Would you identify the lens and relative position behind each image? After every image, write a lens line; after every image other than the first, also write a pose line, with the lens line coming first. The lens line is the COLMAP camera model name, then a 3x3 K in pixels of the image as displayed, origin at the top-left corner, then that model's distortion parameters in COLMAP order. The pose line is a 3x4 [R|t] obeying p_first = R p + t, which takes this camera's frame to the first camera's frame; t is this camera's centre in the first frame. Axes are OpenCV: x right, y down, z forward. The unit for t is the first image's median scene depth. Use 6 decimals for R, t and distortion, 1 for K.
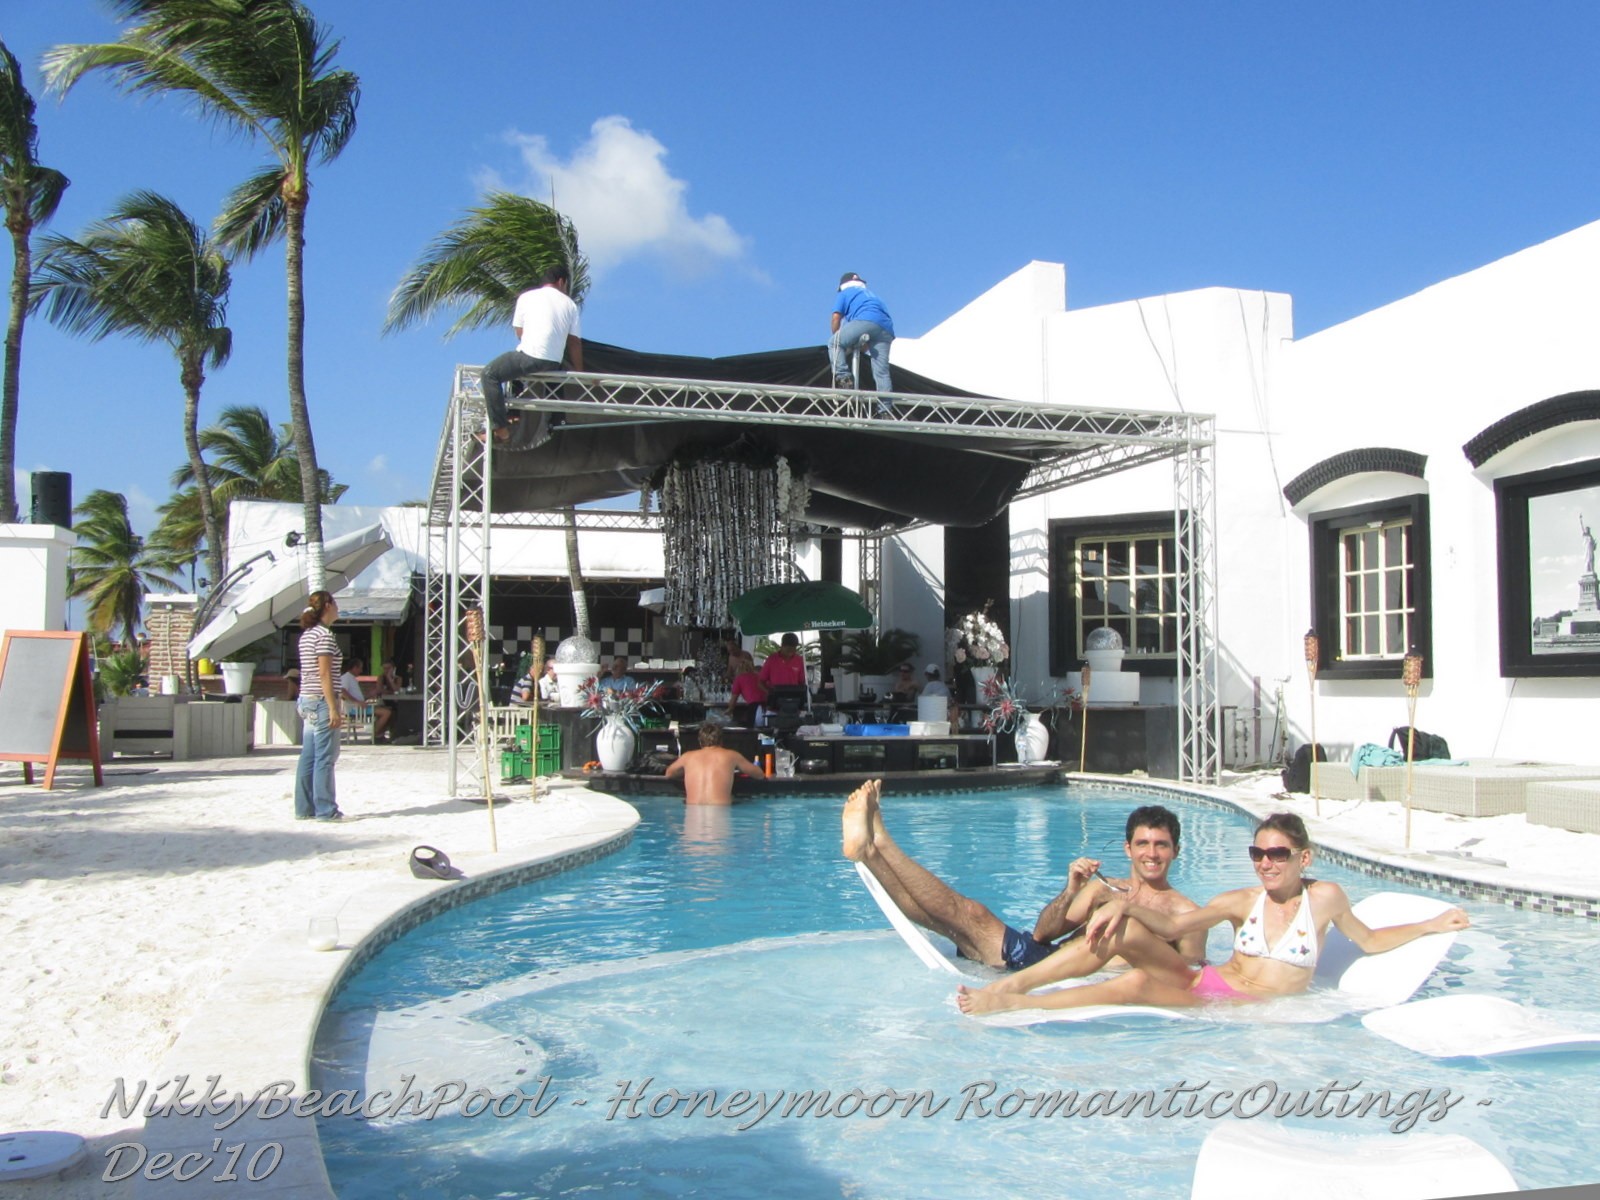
lens RADIAL K [[1441.0, 0, 801.1], [0, 1441.0, 614.4], [0, 0, 1]] dist [-0.226905, 0.627308]
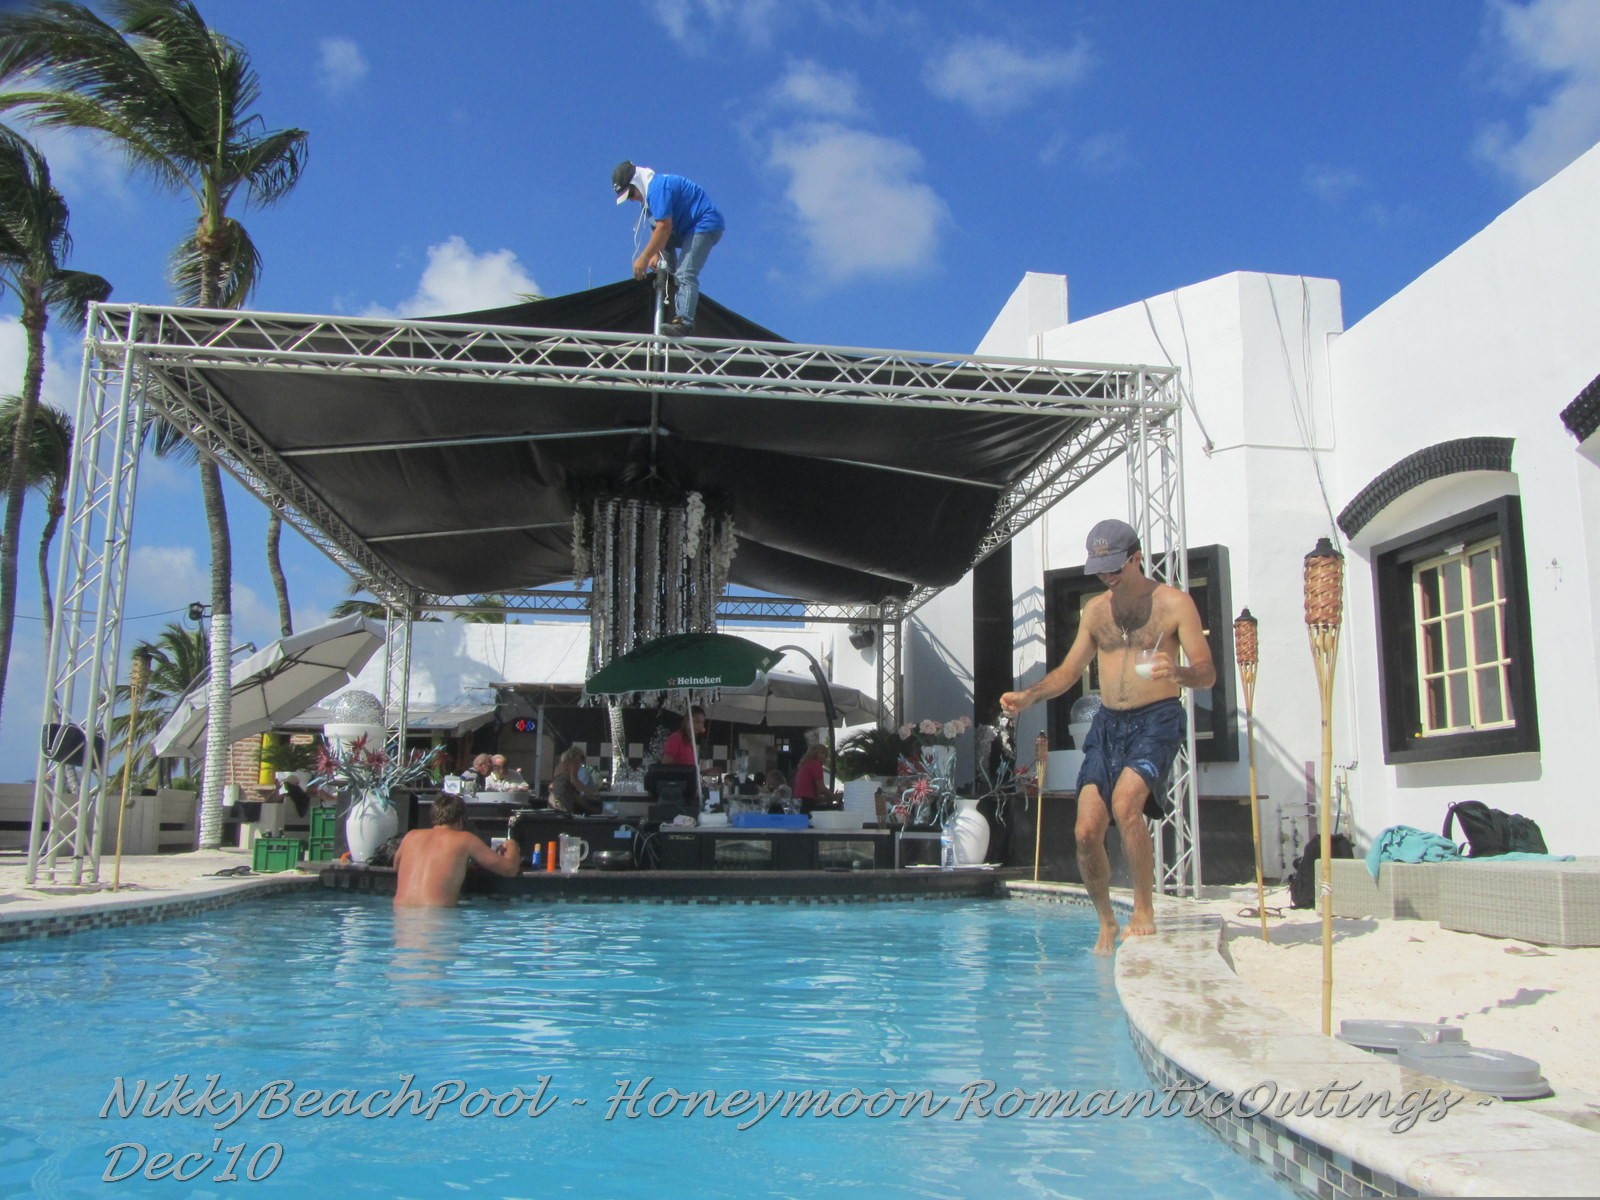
lens RADIAL K [[1316.2, 0, 800.0], [0, 1316.2, 600.0], [0, 0, 1]] dist [-0.036704, 0.006822]
pose [[0.990883, -0.013996, -0.133999, 0.154213], [-0.001760, 0.993160, -0.116752, 0.042293], [0.134717, 0.115923, 0.984080, 0.276794]]
